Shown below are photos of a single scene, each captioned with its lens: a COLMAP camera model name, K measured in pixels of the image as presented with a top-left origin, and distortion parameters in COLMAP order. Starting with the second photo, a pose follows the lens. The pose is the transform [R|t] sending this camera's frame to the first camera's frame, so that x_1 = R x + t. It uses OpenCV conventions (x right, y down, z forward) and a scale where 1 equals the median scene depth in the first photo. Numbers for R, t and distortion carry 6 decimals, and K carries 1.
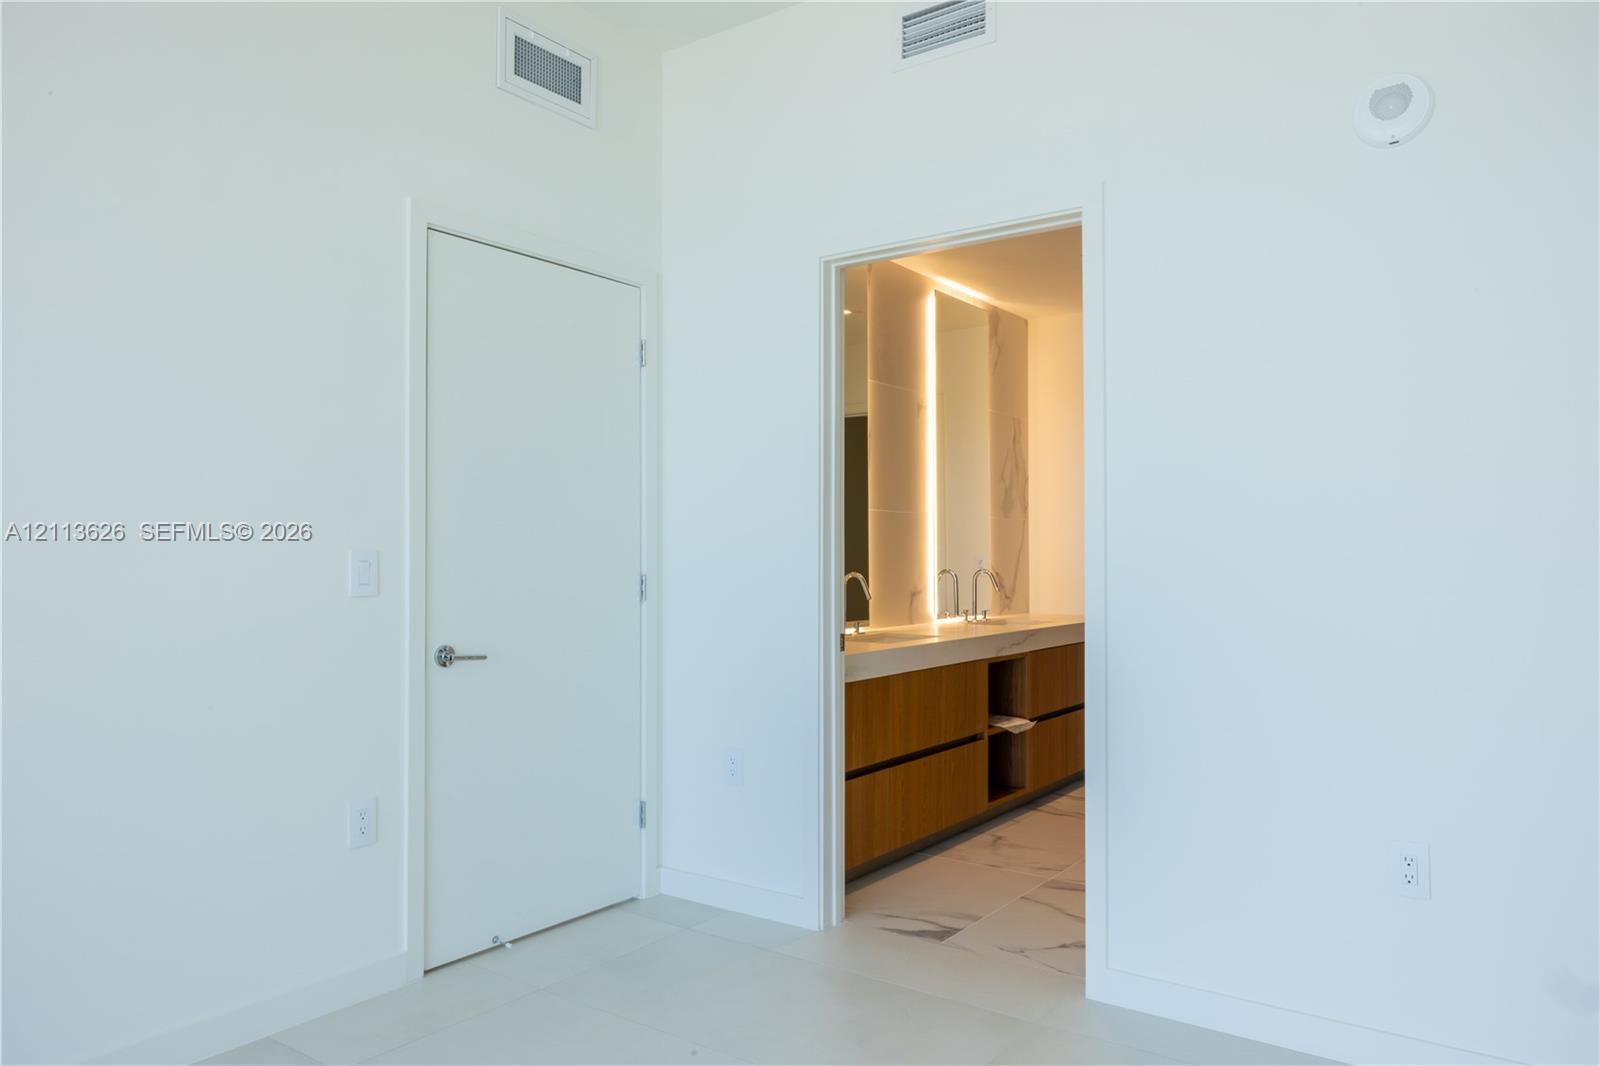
lens RADIAL K [[1107.3, 0, 811.9], [0, 1107.3, 542.9], [0, 0, 1]] dist [-0.002230, 0.021889]
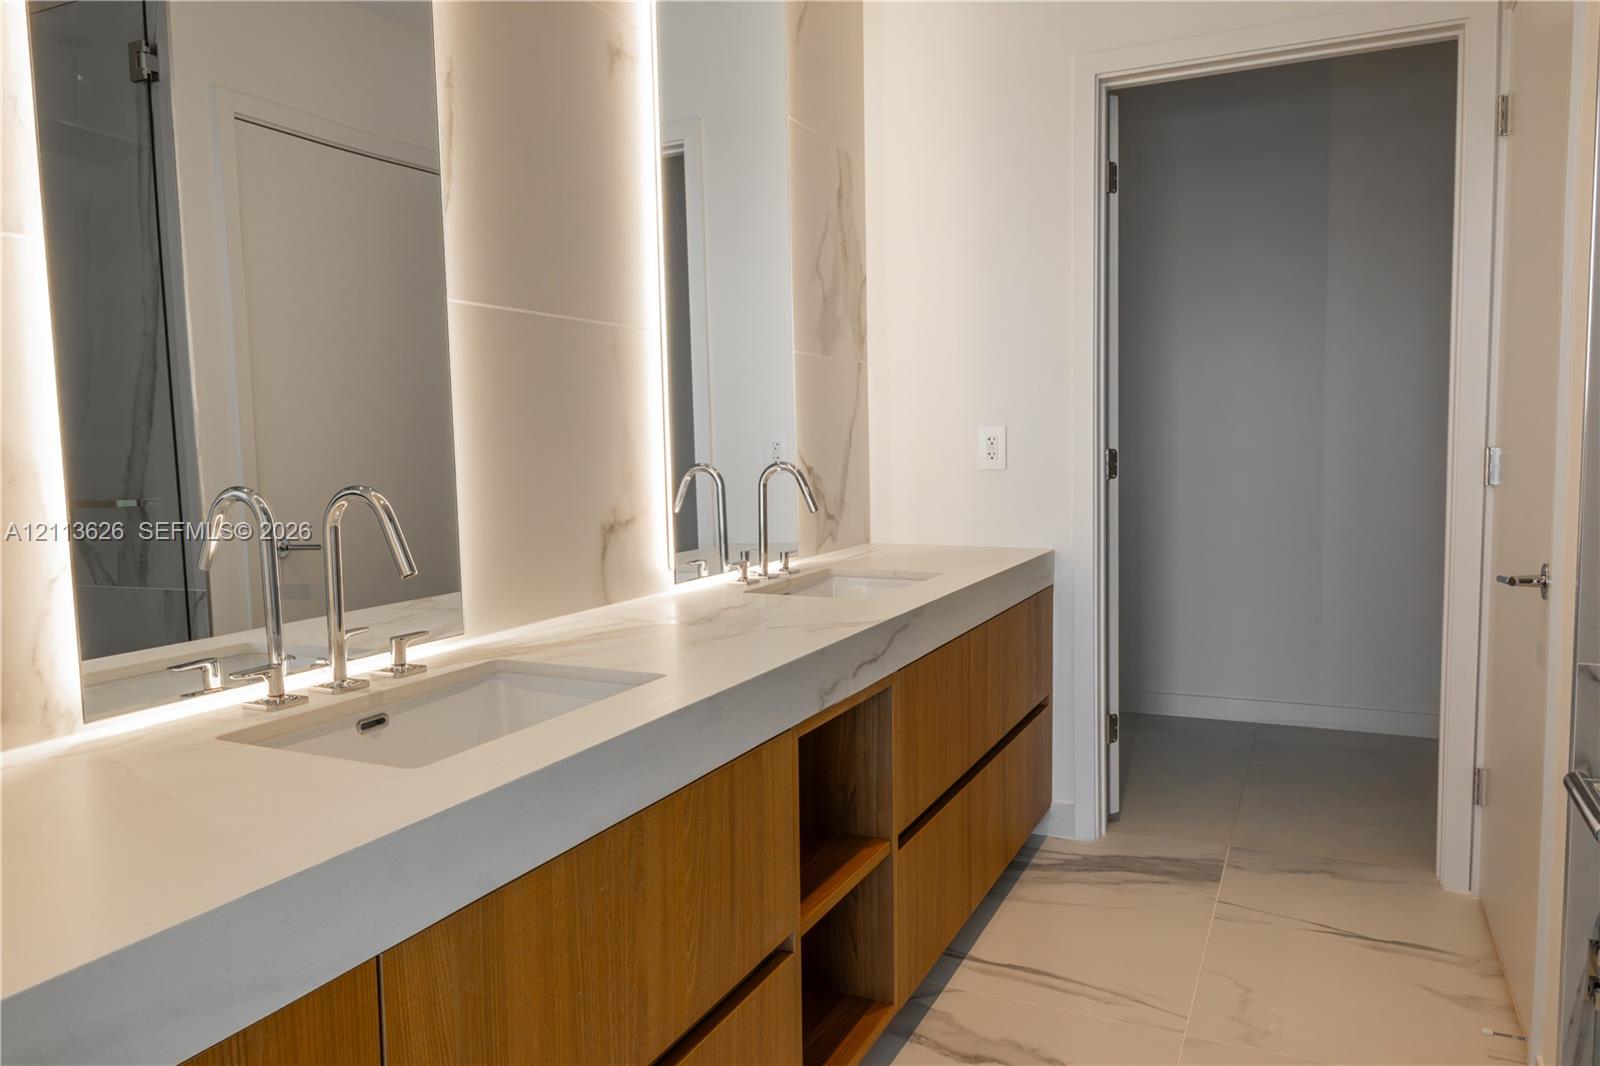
lens RADIAL K [[1107.3, 0, 814.0], [0, 1107.3, 530.4], [0, 0, 1]] dist [-0.002230, 0.021889]
pose [[0.983383, -0.028303, 0.179325, 0.089925], [0.011212, 0.995355, 0.095615, 0.008863], [-0.181198, -0.092015, 0.979132, 0.575827]]
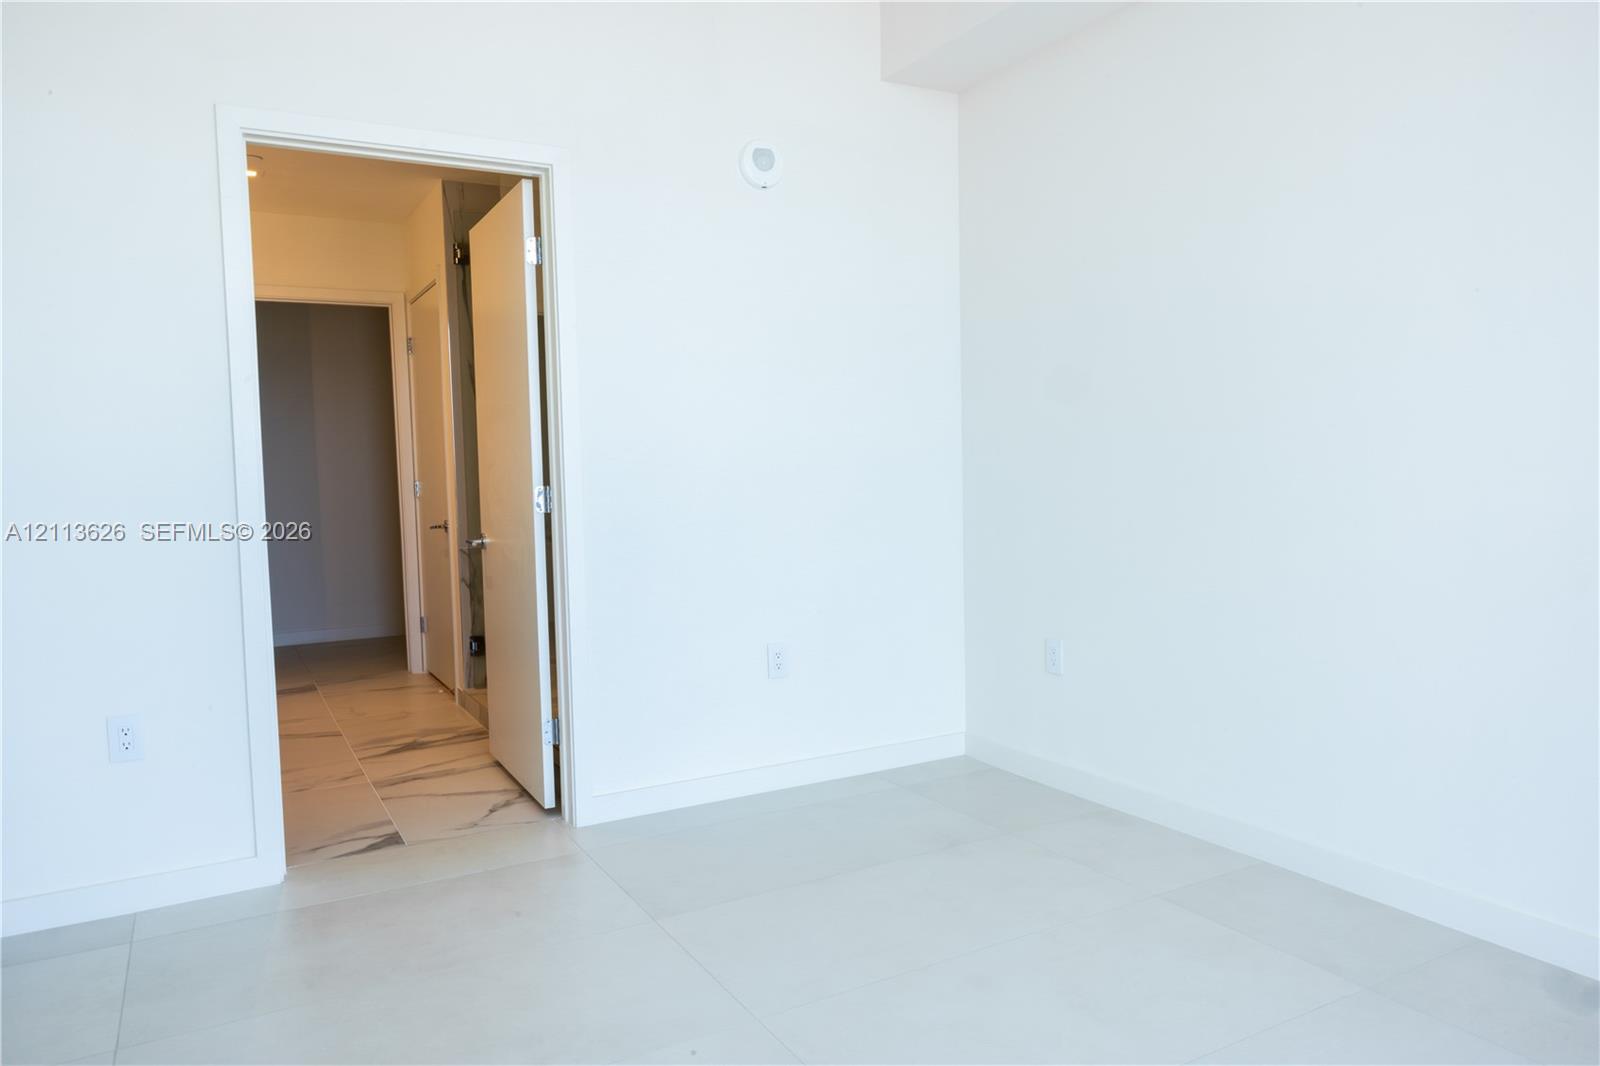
lens RADIAL K [[1107.3, 0, 810.1], [0, 1107.3, 525.2], [0, 0, 1]] dist [-0.002230, 0.021889]
pose [[0.417471, -0.063464, 0.906471, -0.406595], [0.015037, 0.997904, 0.062940, 0.003080], [-0.908566, -0.012645, 0.417550, 0.146631]]
